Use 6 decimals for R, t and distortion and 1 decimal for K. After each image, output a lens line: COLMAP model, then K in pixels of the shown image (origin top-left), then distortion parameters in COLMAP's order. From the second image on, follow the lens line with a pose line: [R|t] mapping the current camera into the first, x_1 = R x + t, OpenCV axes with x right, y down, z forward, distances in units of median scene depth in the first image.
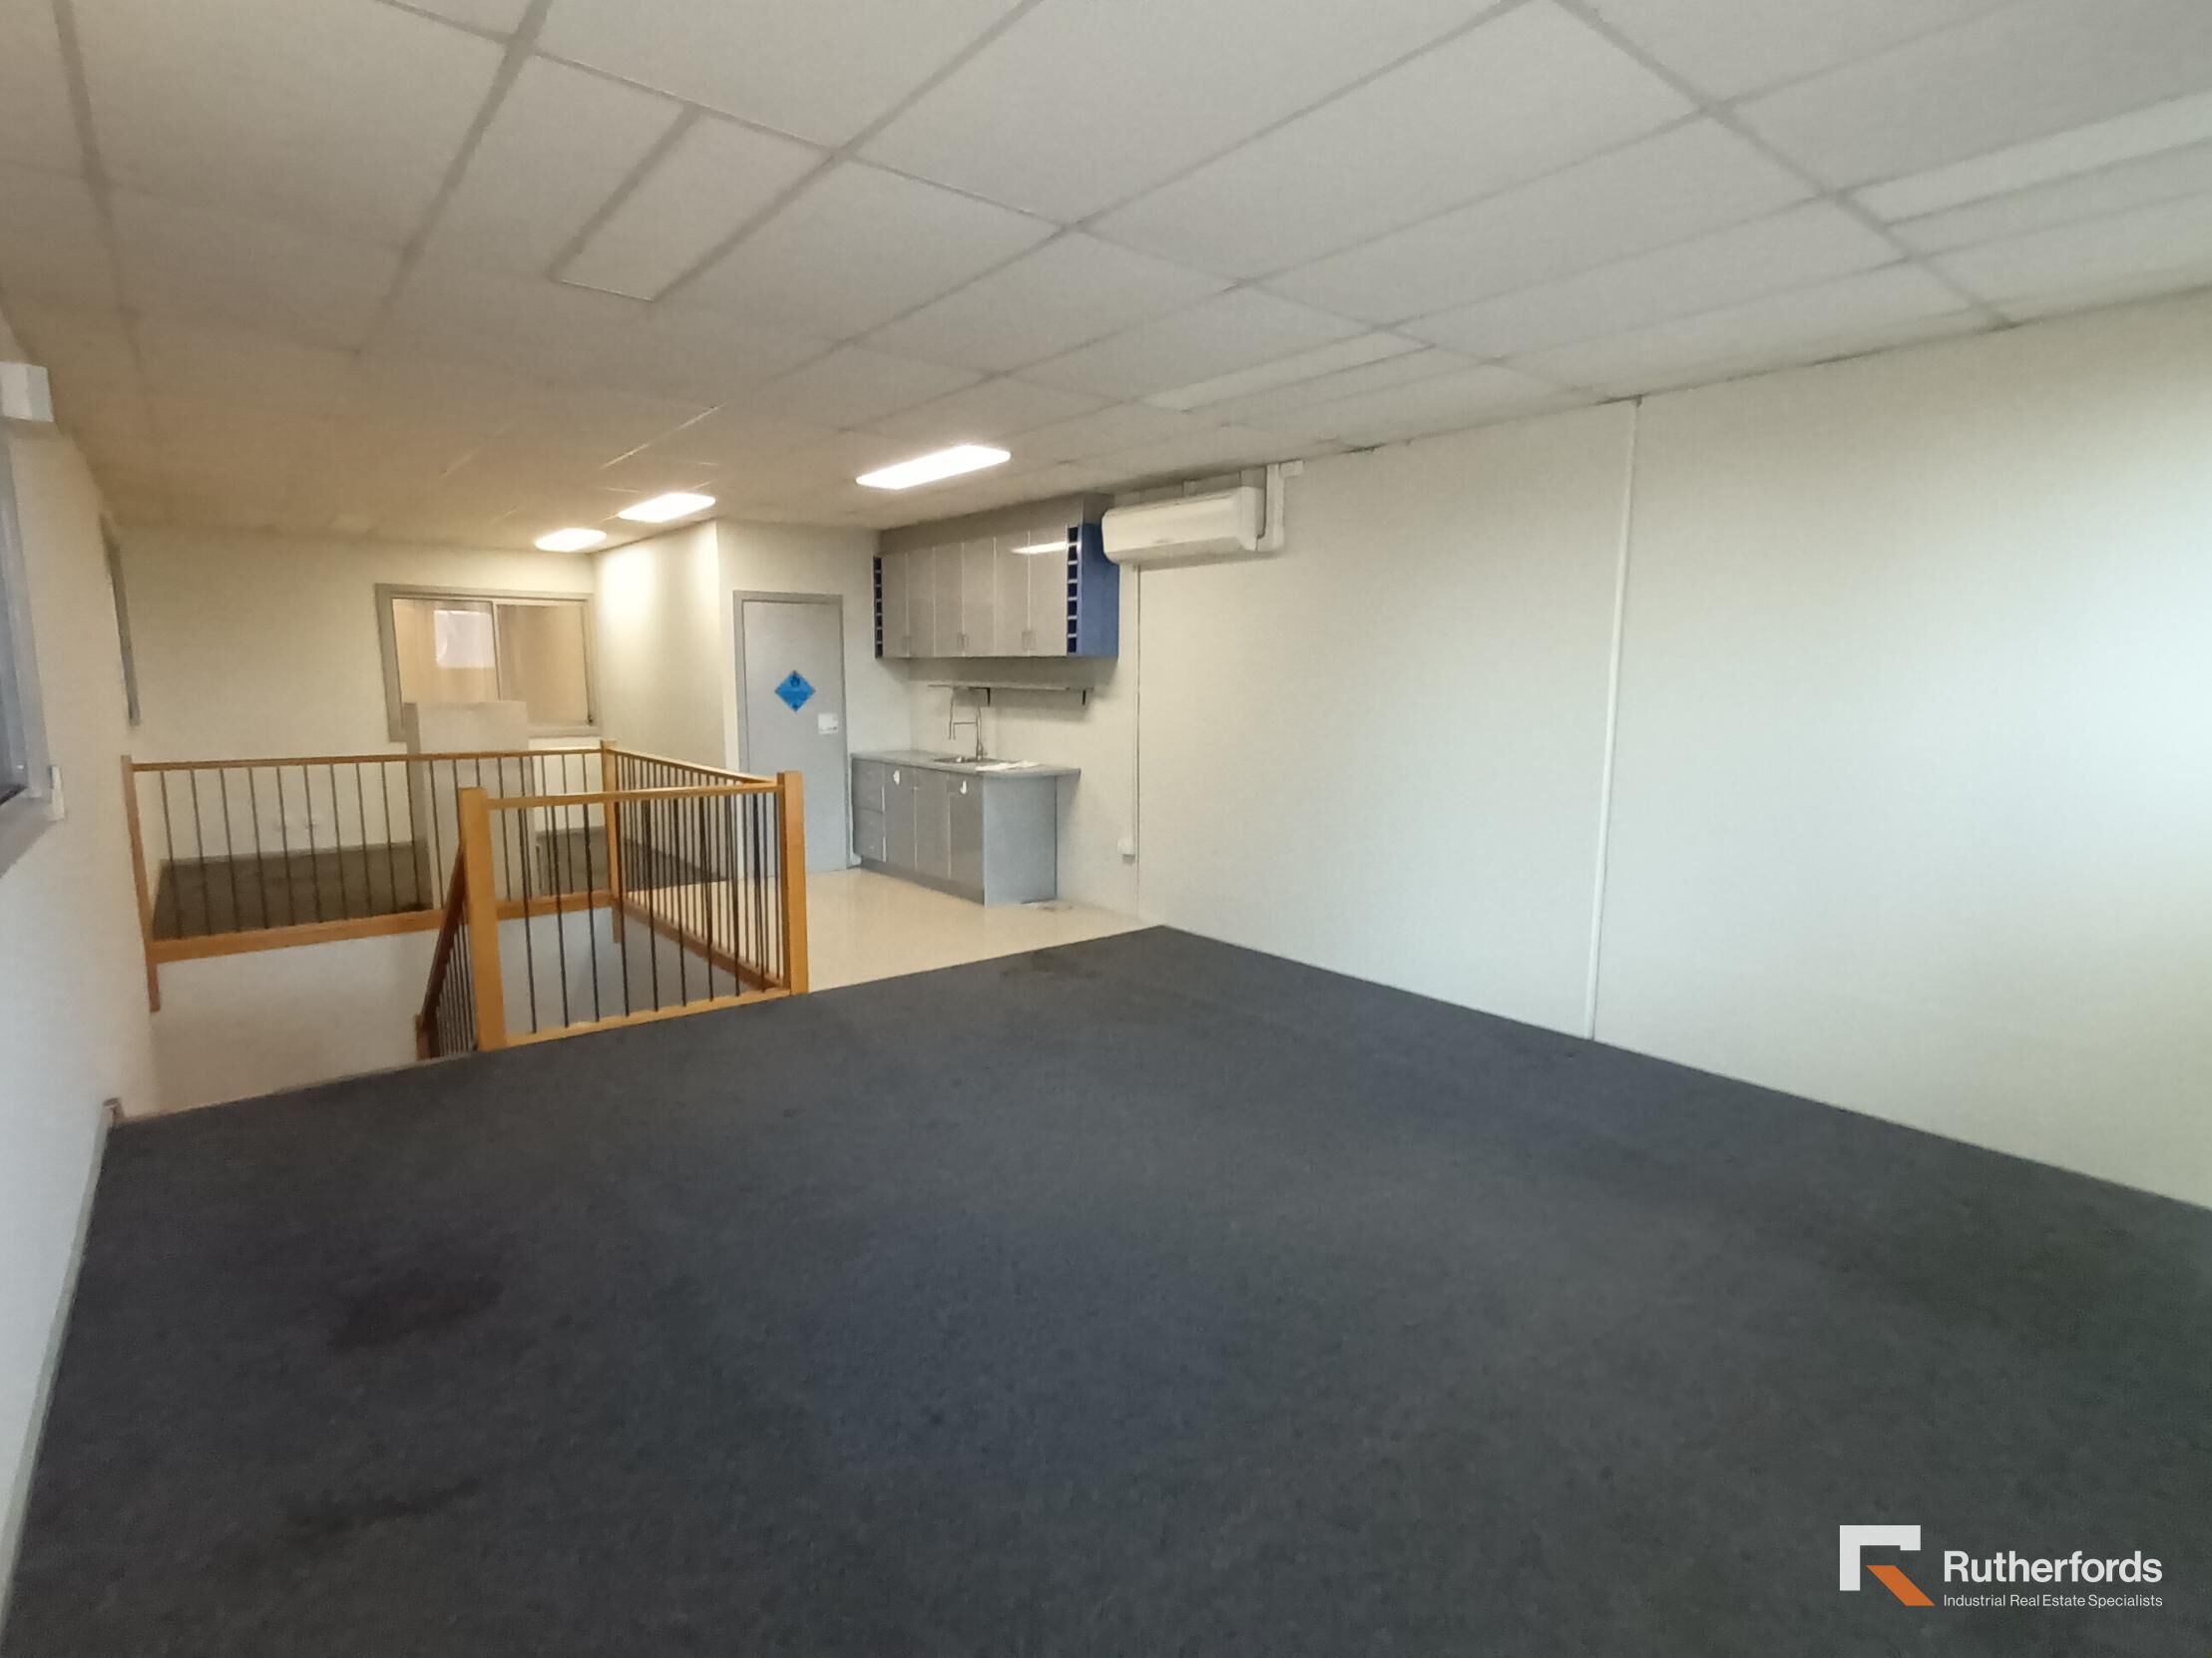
lens RADIAL K [[1081.8, 0, 1093.9], [0, 1081.8, 825.7], [0, 0, 1]] dist [-0.003595, -0.002884]
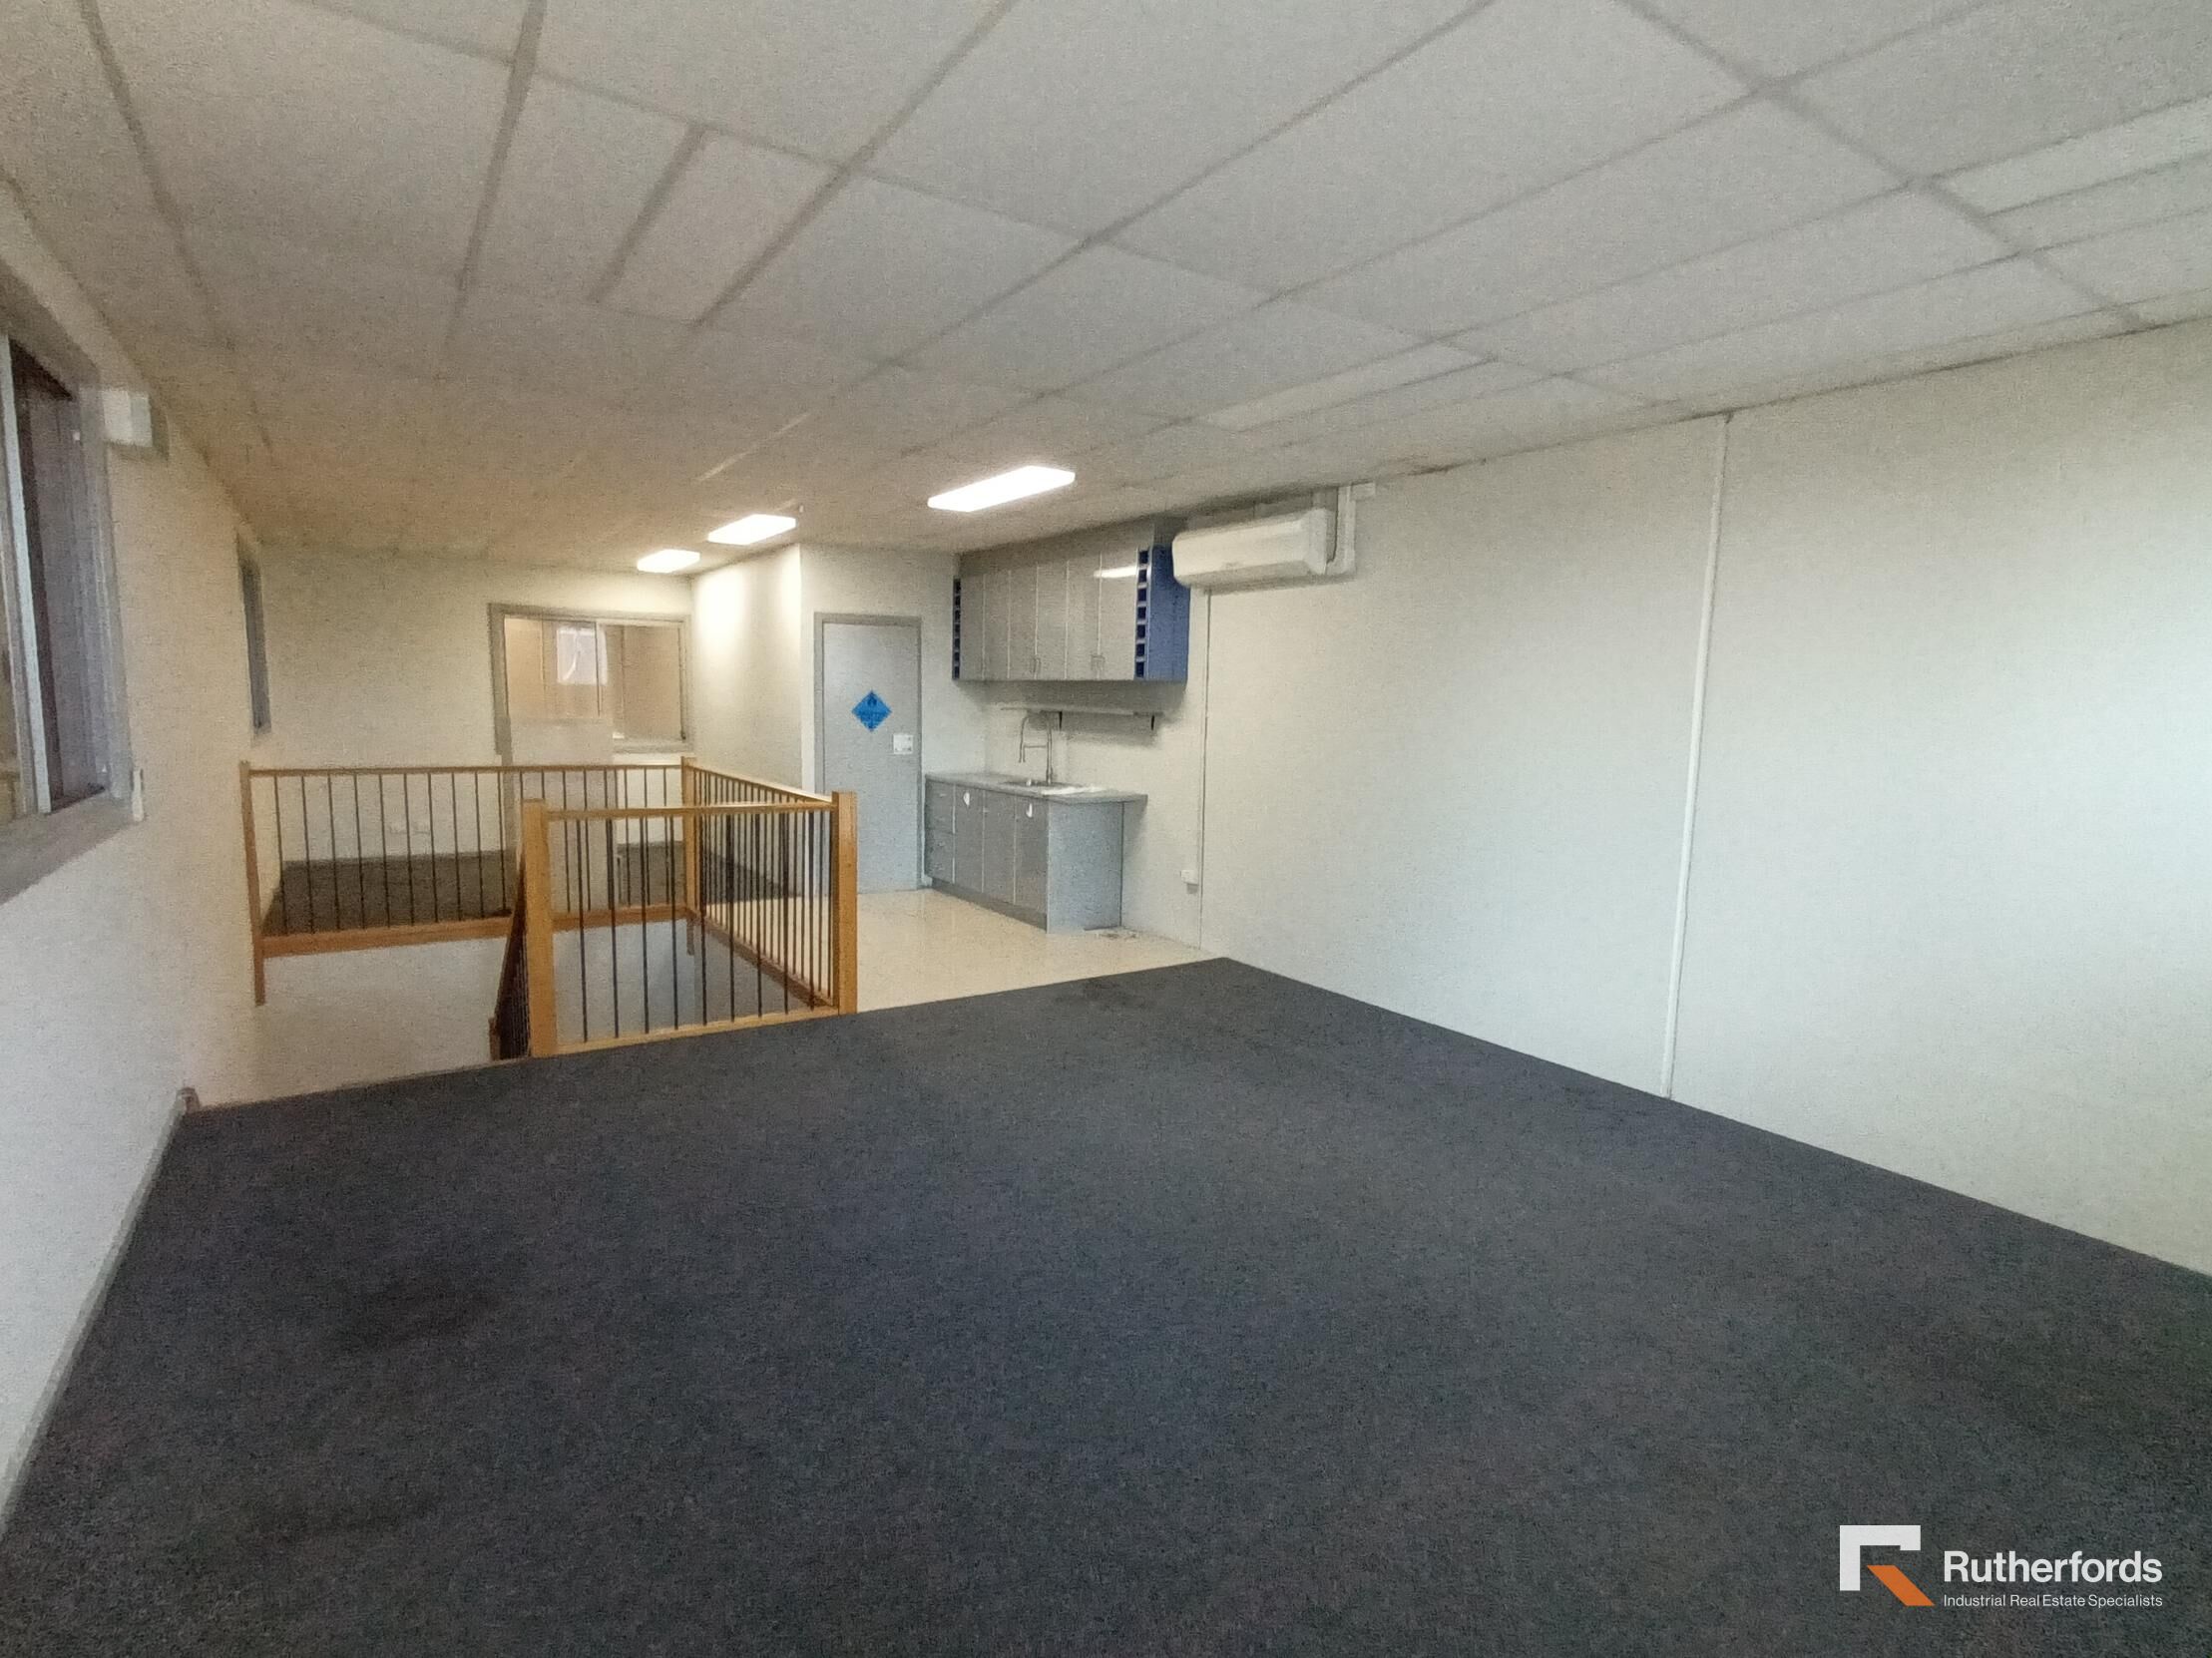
lens RADIAL K [[1081.8, 0, 1100.8], [0, 1081.8, 827.8], [0, 0, 1]] dist [-0.003595, -0.002884]
pose [[0.995631, 0.026243, -0.089610, 0.037996], [-0.028099, 0.999415, -0.019518, -0.002291], [0.089045, 0.021950, 0.995786, 0.019192]]
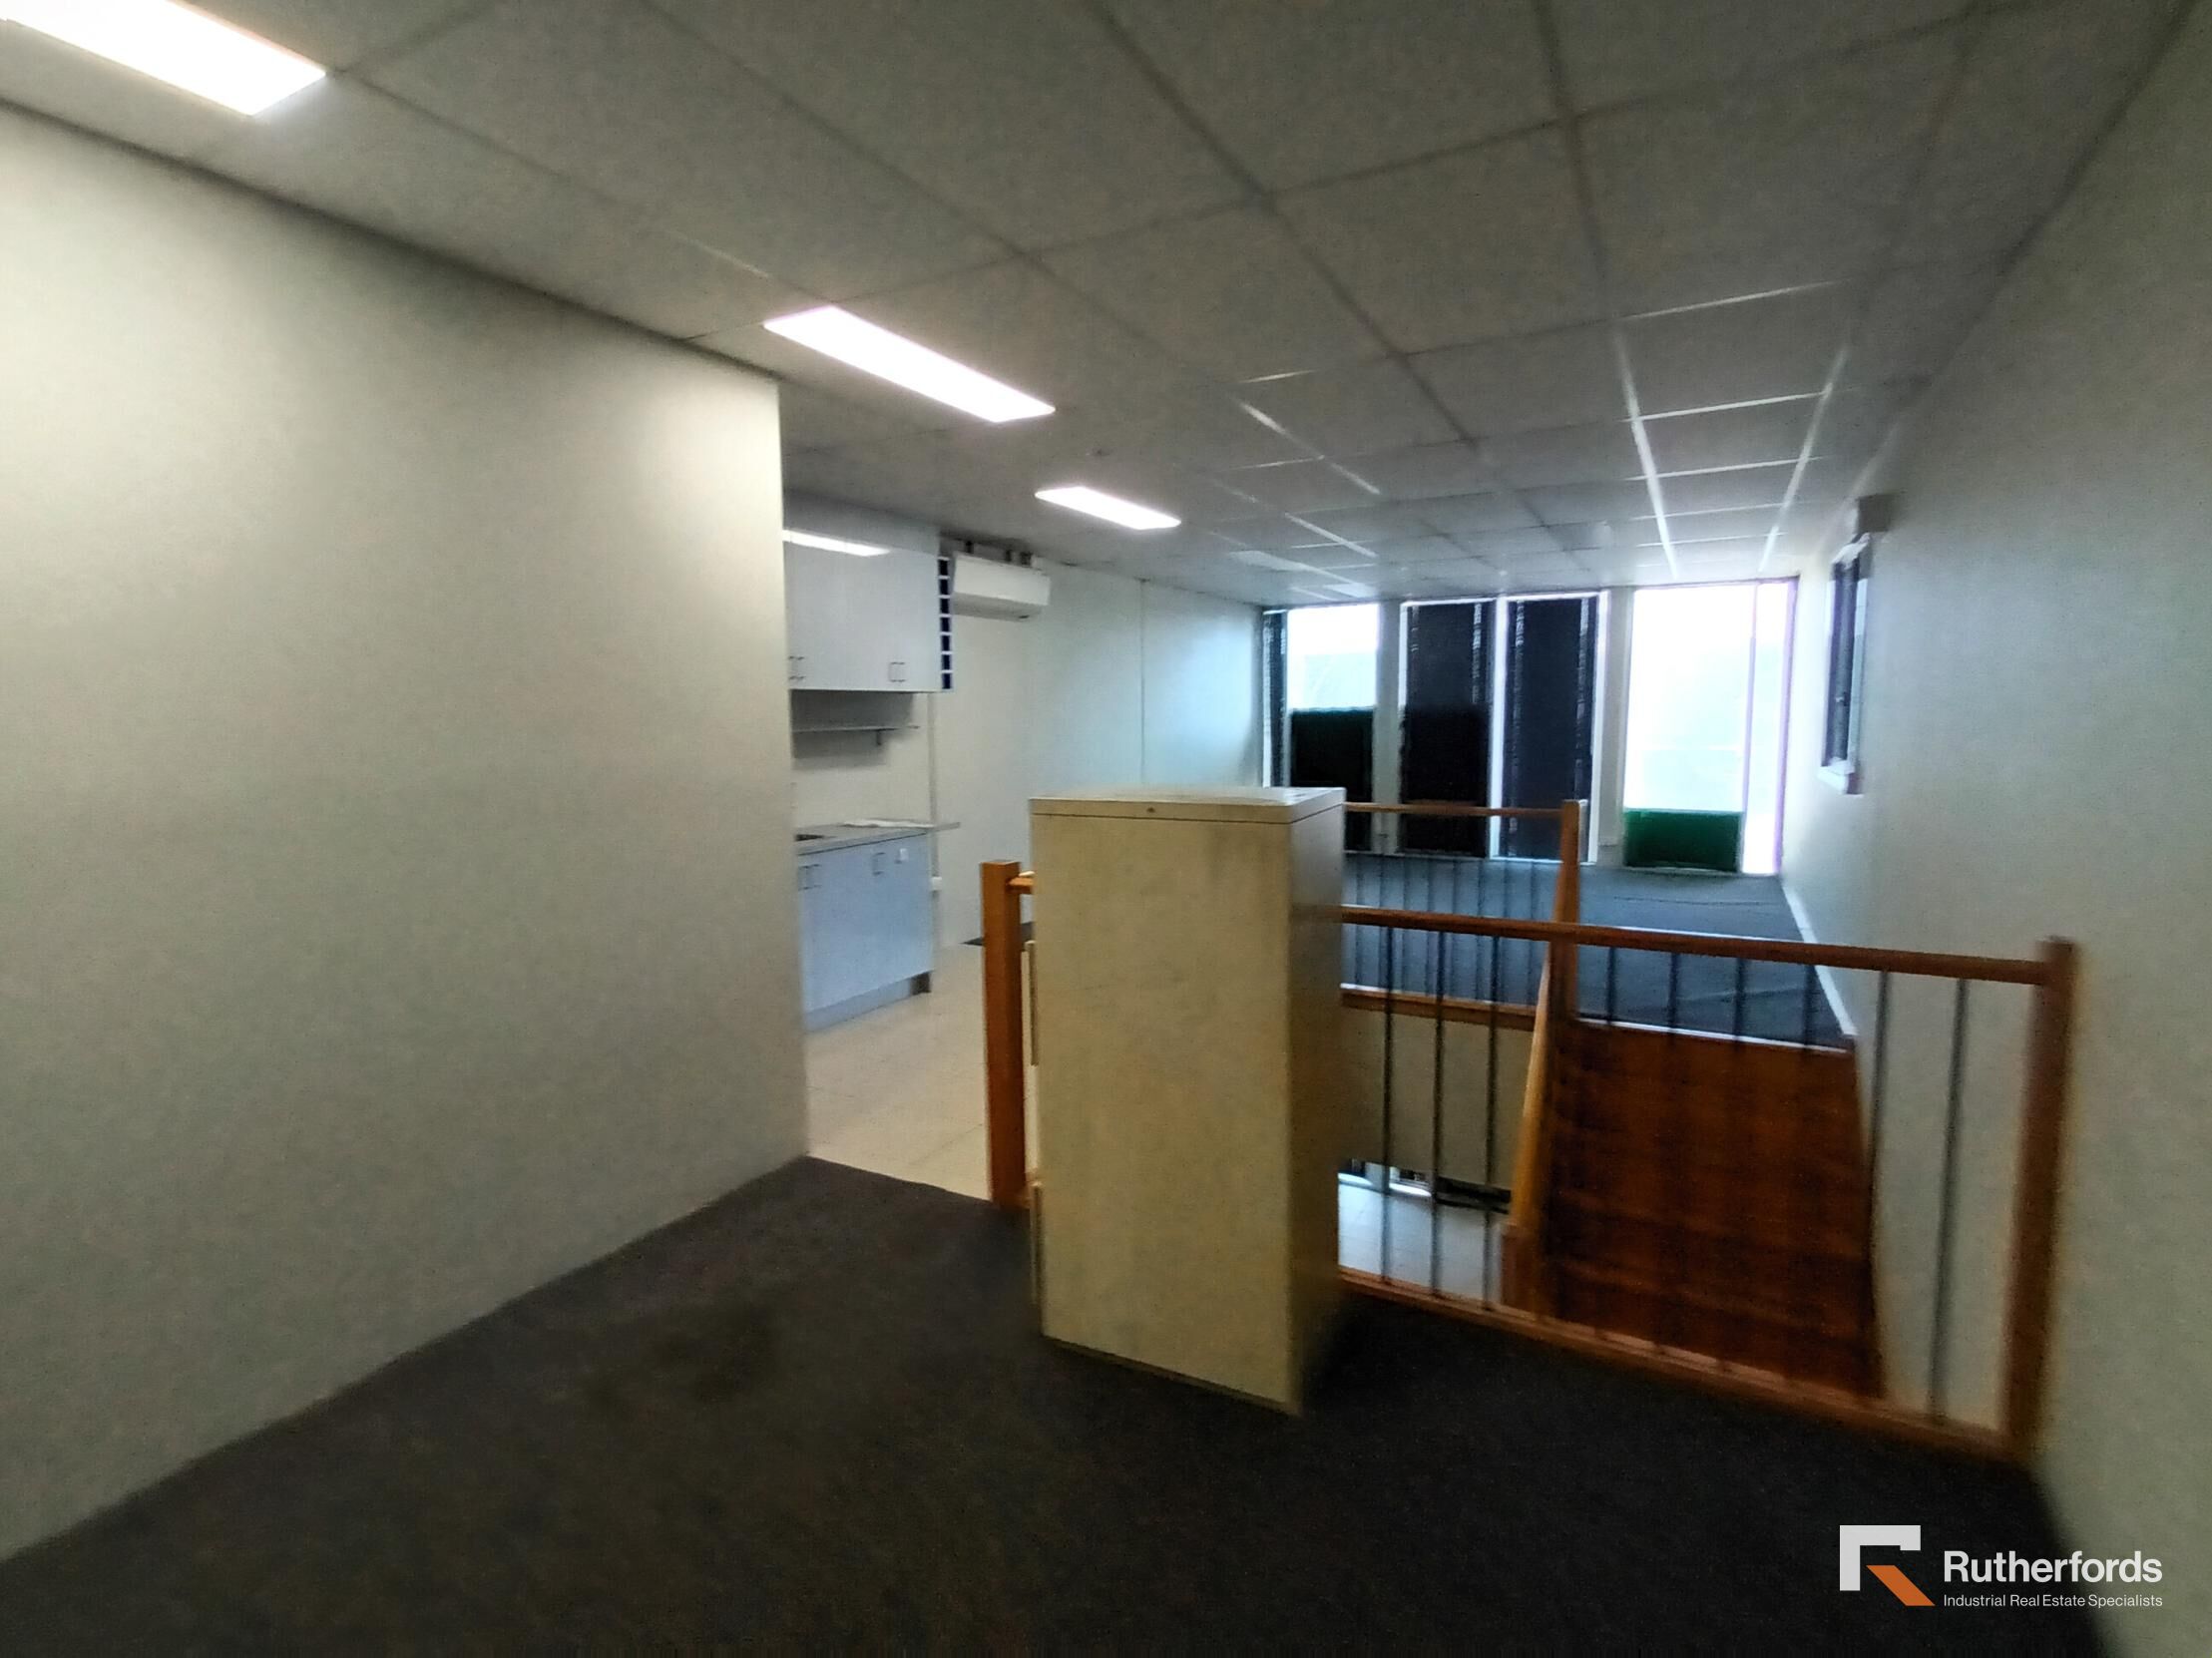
lens RADIAL K [[1081.8, 0, 1095.6], [0, 1081.8, 830.6], [0, 0, 1]] dist [-0.003595, -0.002884]
pose [[-0.371375, -0.105894, 0.922425, -0.996662], [0.133726, 0.977017, 0.166000, -0.185835], [-0.918803, 0.185000, -0.348679, 1.282177]]
